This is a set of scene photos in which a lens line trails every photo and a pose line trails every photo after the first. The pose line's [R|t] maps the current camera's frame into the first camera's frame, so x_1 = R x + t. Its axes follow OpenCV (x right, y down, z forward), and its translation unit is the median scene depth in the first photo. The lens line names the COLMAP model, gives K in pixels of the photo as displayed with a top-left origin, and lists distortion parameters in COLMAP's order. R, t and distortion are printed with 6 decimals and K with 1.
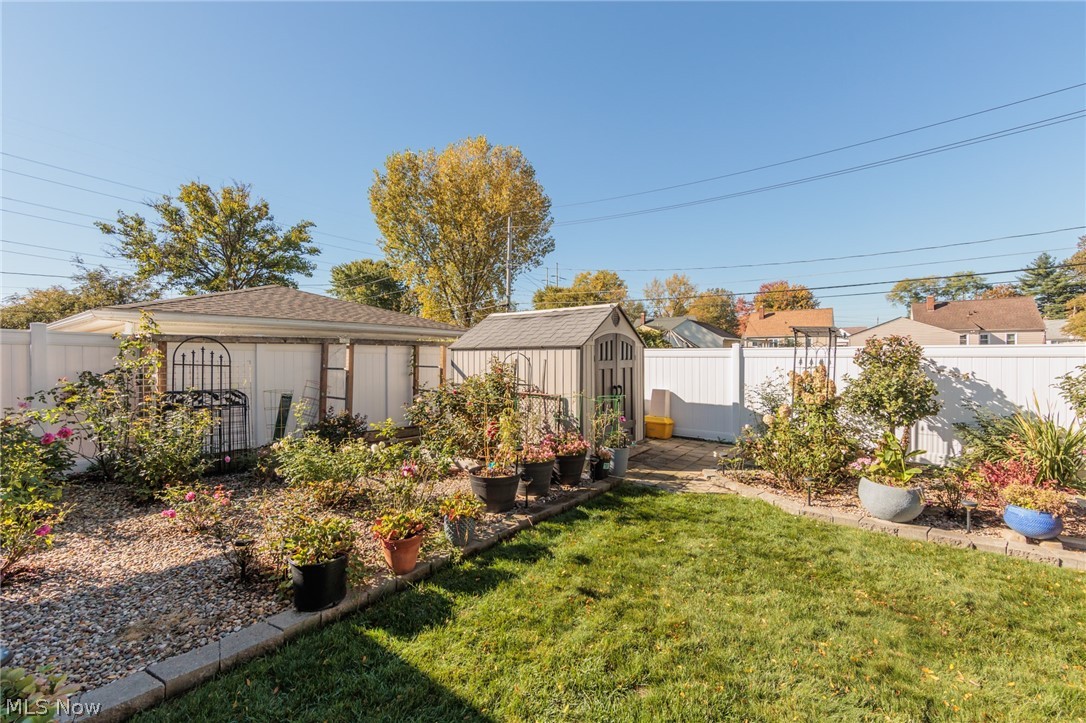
lens RADIAL K [[434.5, 0, 535.2], [0, 434.5, 354.2], [0, 0, 1]] dist [-0.002605, -0.000190]
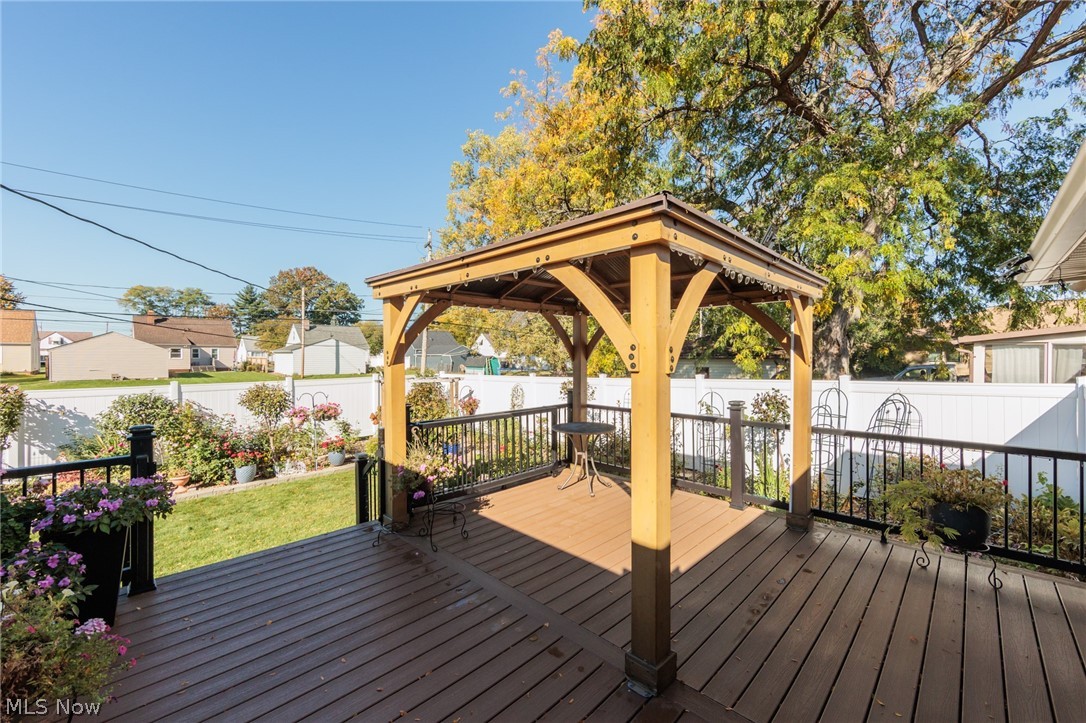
lens RADIAL K [[433.3, 0, 543.6], [0, 433.3, 356.9], [0, 0, 1]] dist [-0.001426, -0.000176]
pose [[0.122683, 0.004725, 0.992435, -0.183131], [0.000628, 0.999988, -0.004839, -0.100418], [-0.992446, 0.001217, 0.122679, -0.602728]]
